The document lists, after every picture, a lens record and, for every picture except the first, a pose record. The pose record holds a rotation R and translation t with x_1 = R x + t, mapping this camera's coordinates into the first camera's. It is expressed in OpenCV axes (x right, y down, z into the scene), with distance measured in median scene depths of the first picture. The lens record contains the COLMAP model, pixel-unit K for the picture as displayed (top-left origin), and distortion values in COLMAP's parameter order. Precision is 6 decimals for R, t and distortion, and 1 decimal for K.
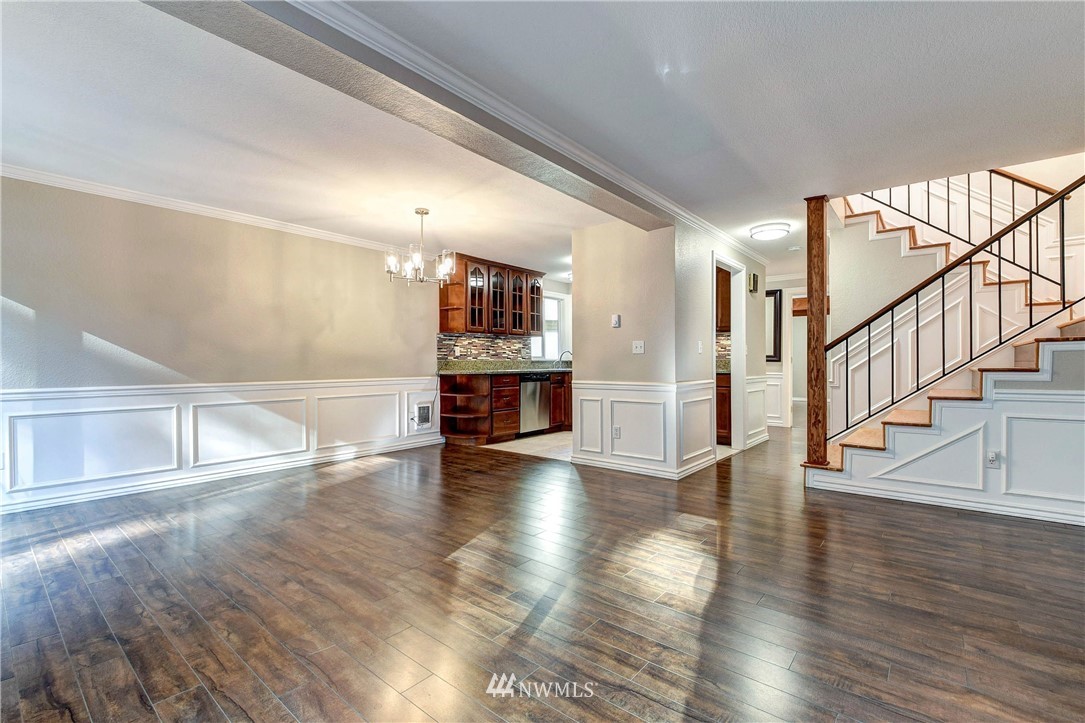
lens RADIAL K [[478.9, 0, 541.3], [0, 478.9, 361.2], [0, 0, 1]] dist [-0.003524, -0.004752]
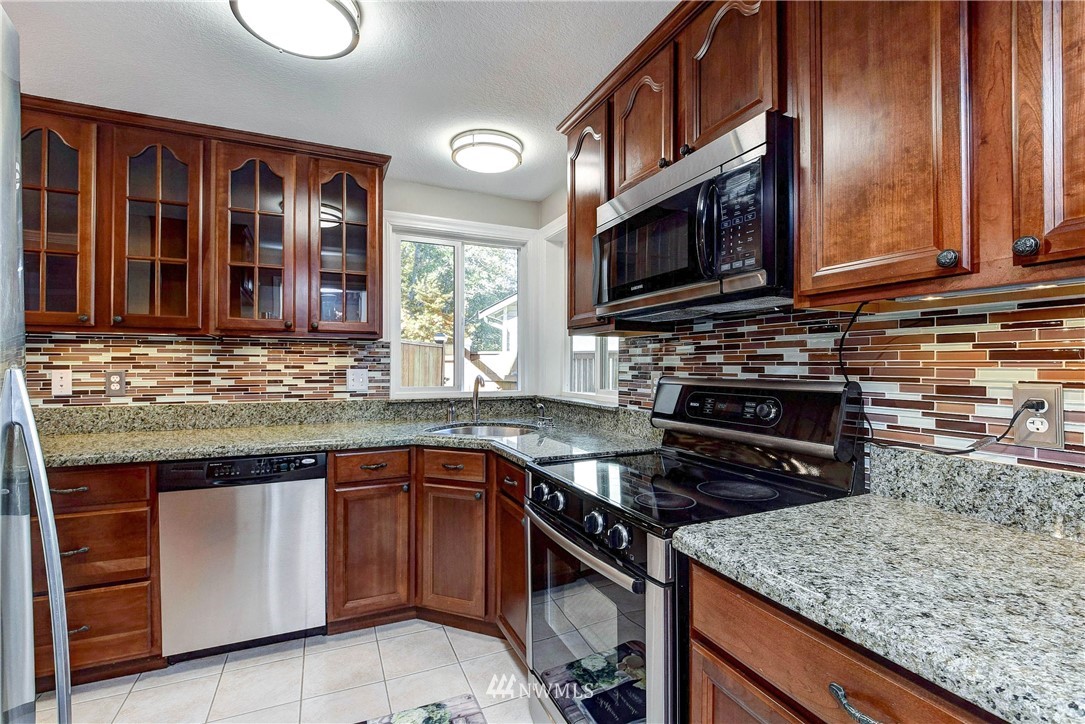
lens RADIAL K [[478.9, 0, 536.3], [0, 478.9, 362.8], [0, 0, 1]] dist [-0.003524, -0.004752]
pose [[0.895224, 0.003967, -0.445598, 0.280113], [-0.004571, 0.999990, -0.000281, -0.034476], [0.445592, 0.002288, 0.895233, 0.780340]]
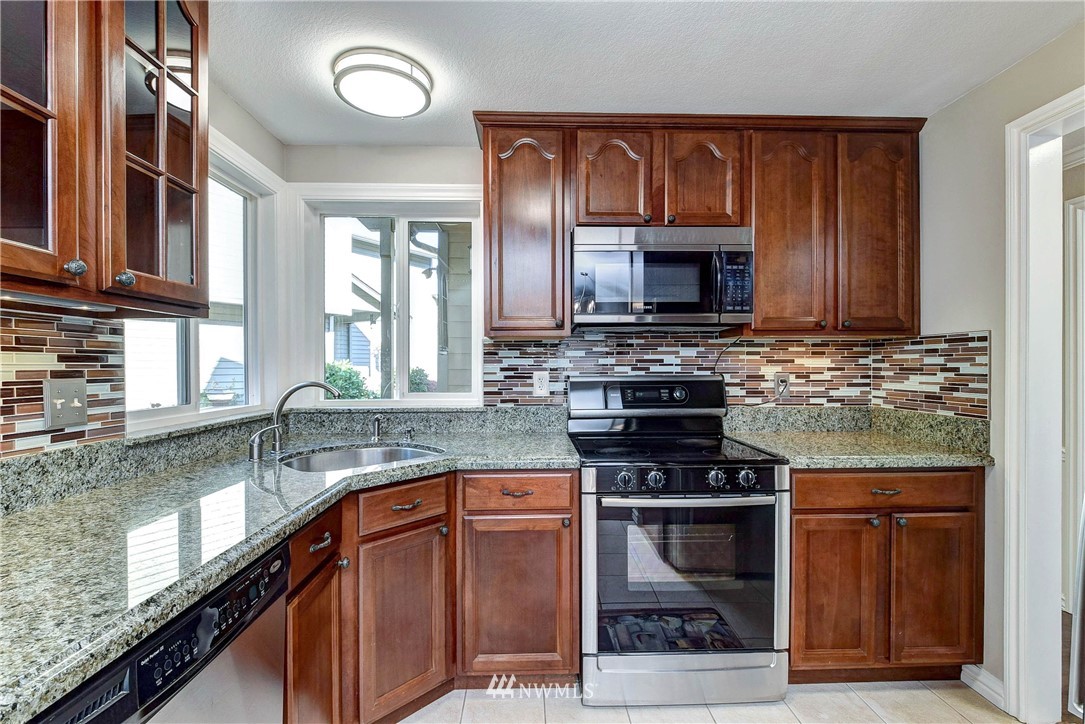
lens RADIAL K [[478.9, 0, 539.6], [0, 478.9, 364.0], [0, 0, 1]] dist [-0.003524, -0.004752]
pose [[0.757017, 0.003269, 0.653387, -0.021680], [-0.002043, 0.999994, -0.002636, -0.034137], [-0.653392, 0.000661, 0.757020, 0.821438]]
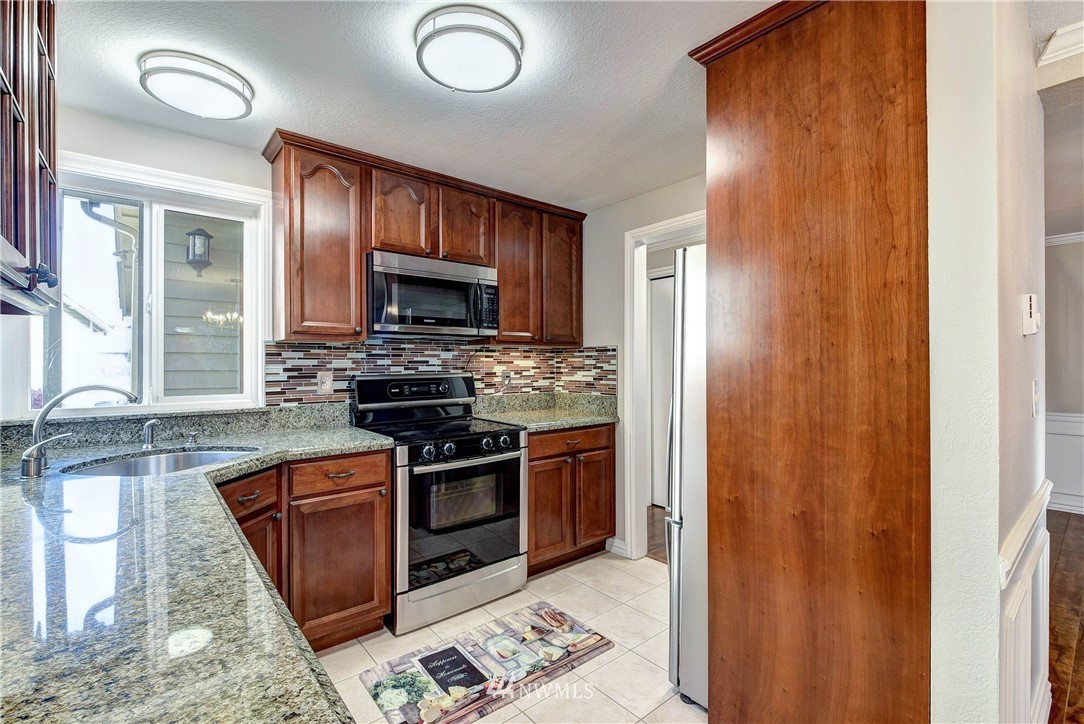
lens RADIAL K [[479.2, 0, 546.2], [0, 479.2, 360.5], [0, 0, 1]] dist [-0.000386, -0.002728]
pose [[0.179231, 0.009735, 0.983759, -0.141300], [0.000684, 0.999950, -0.010020, -0.034519], [-0.983807, 0.002469, 0.179216, 0.842376]]
